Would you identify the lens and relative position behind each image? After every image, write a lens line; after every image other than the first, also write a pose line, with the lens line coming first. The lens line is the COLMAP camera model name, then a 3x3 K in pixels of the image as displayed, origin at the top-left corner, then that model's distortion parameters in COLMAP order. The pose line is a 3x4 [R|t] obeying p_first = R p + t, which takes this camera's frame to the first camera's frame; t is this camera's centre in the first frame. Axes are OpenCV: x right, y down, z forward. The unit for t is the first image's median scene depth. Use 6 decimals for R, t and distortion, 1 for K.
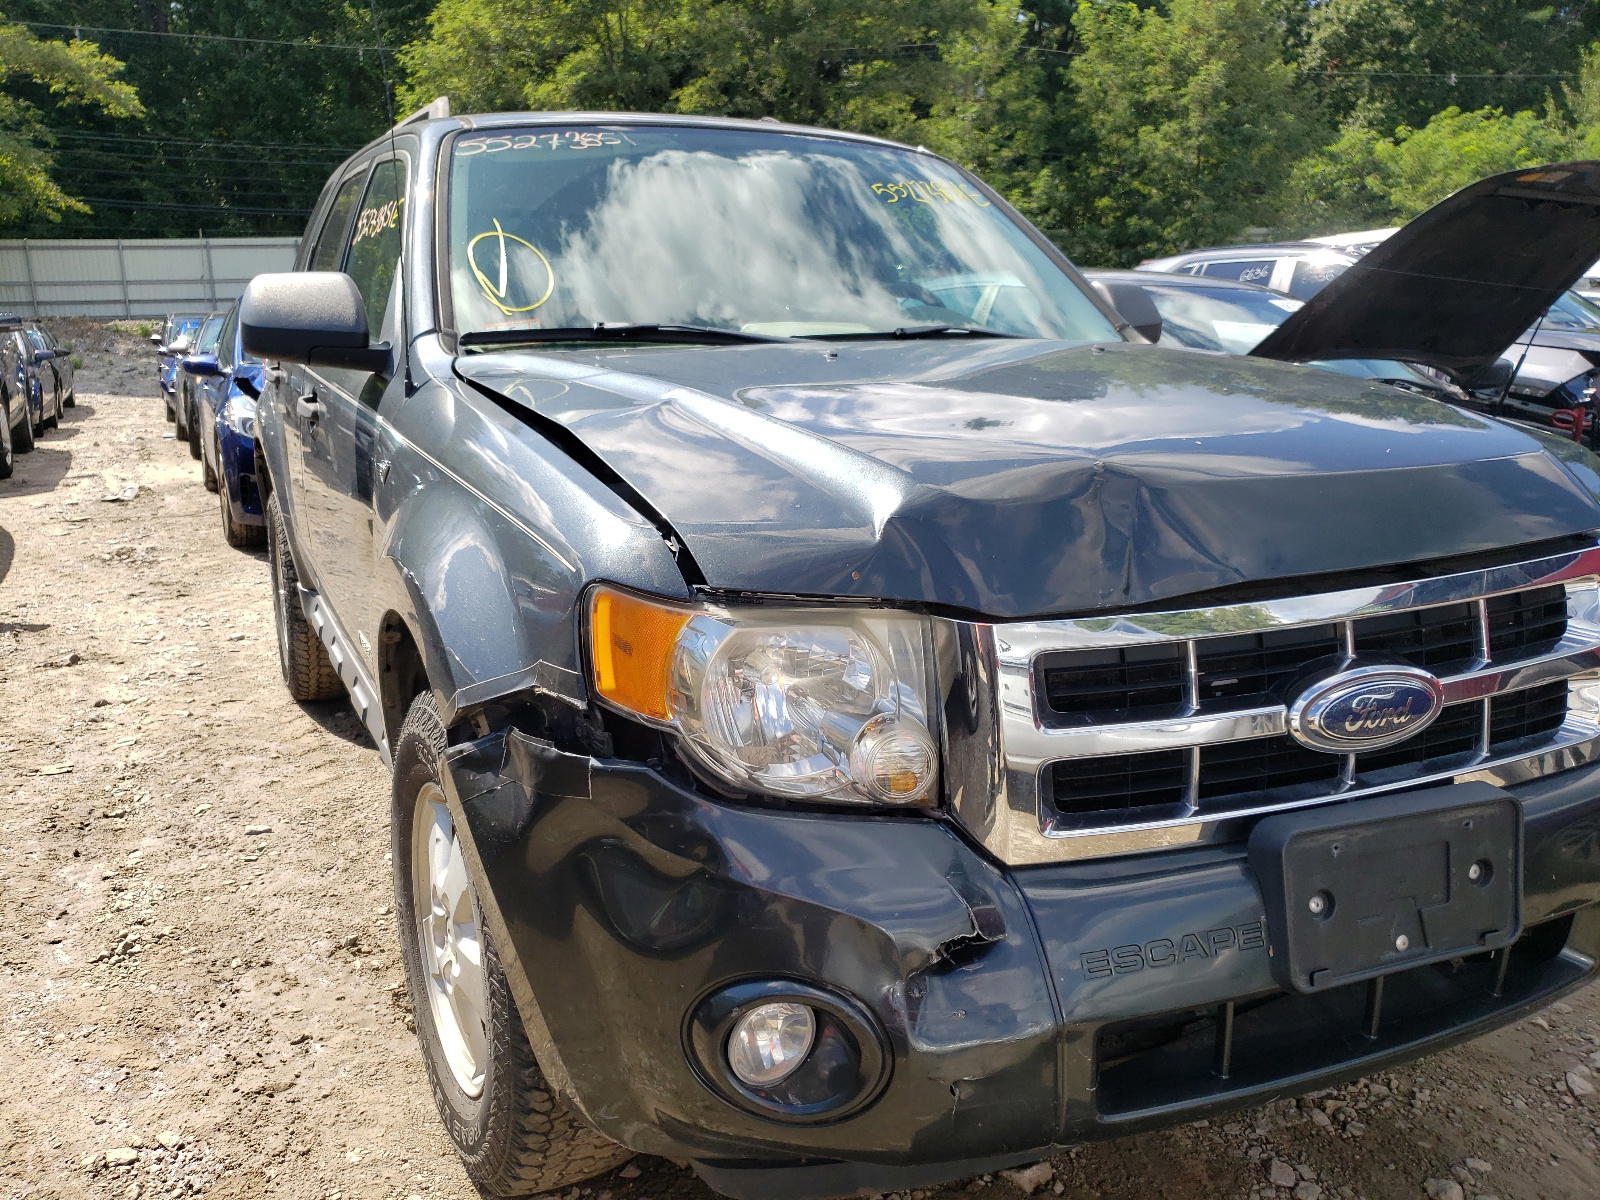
lens RADIAL K [[1325.5, 0, 792.2], [0, 1325.5, 599.0], [0, 0, 1]] dist [0.020744, -0.018538]
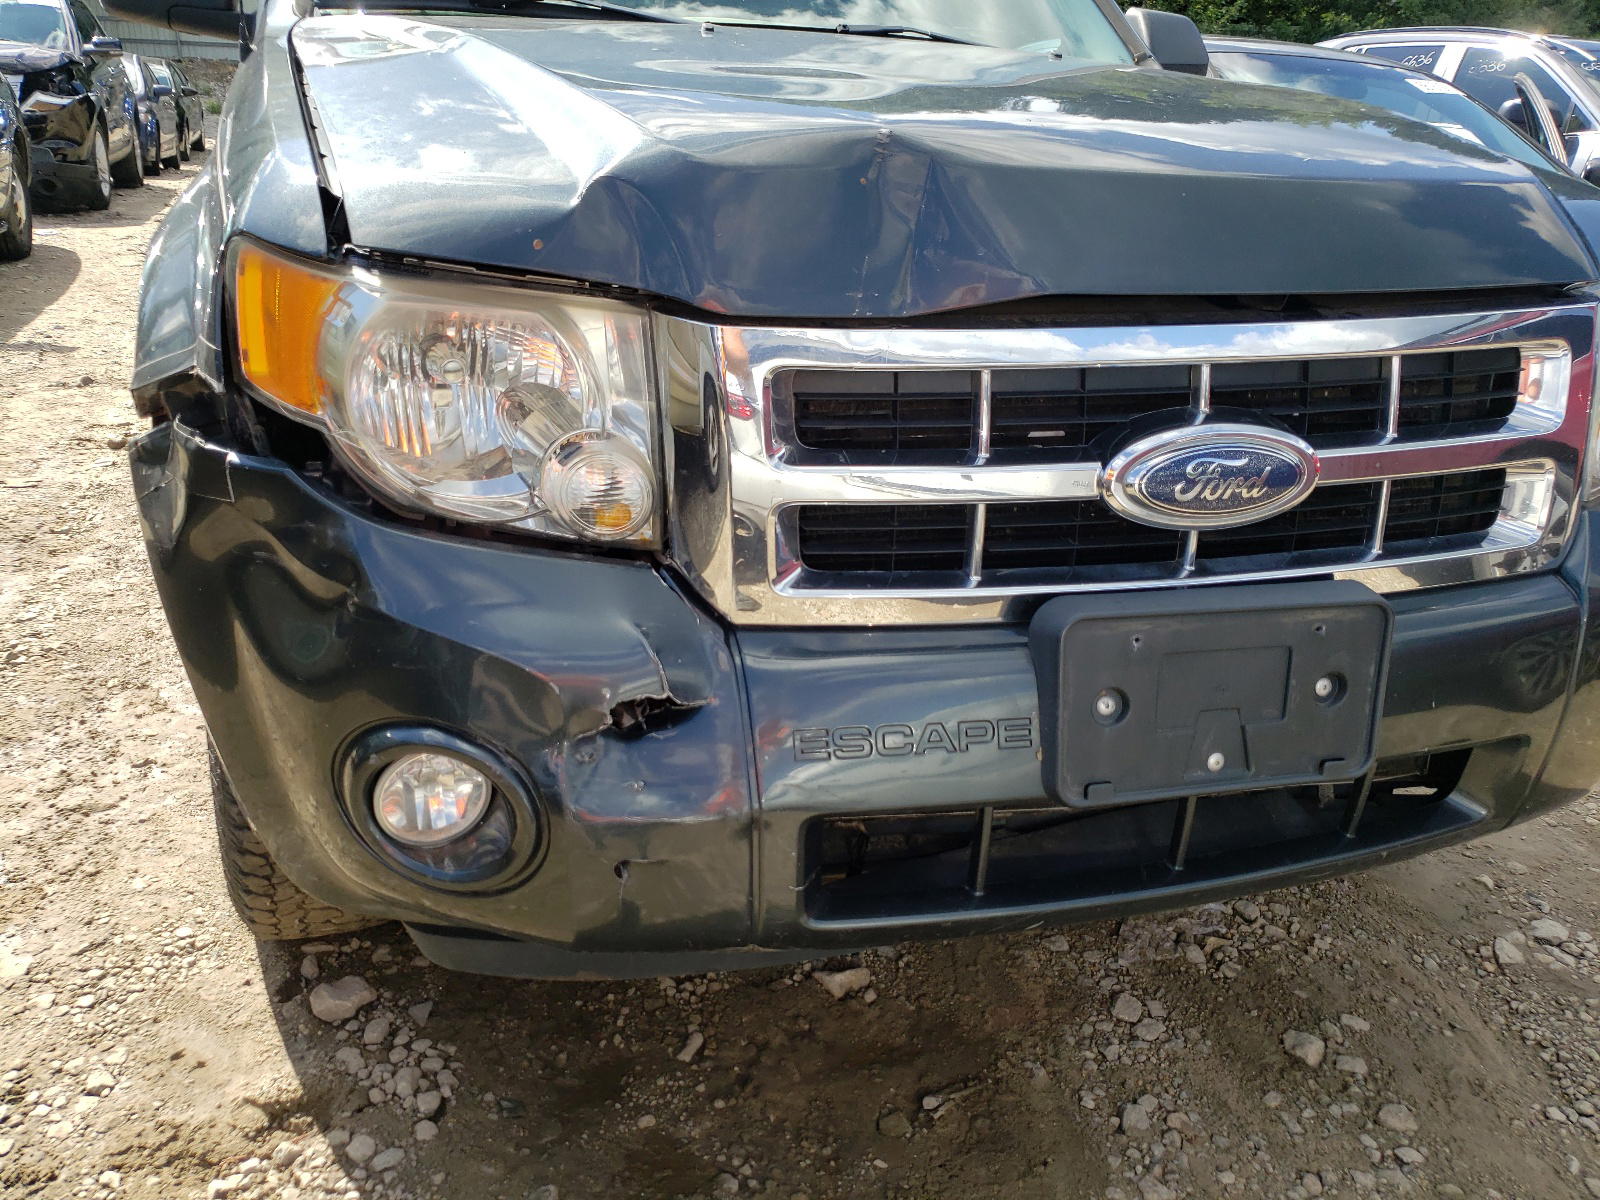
lens RADIAL K [[1325.5, 0, 806.8], [0, 1325.5, 597.2], [0, 0, 1]] dist [0.020744, -0.018538]
pose [[0.993040, 0.087311, -0.079042, 0.236590], [-0.074900, 0.986108, 0.148262, 0.048906], [0.090889, -0.141310, 0.985784, 0.160644]]
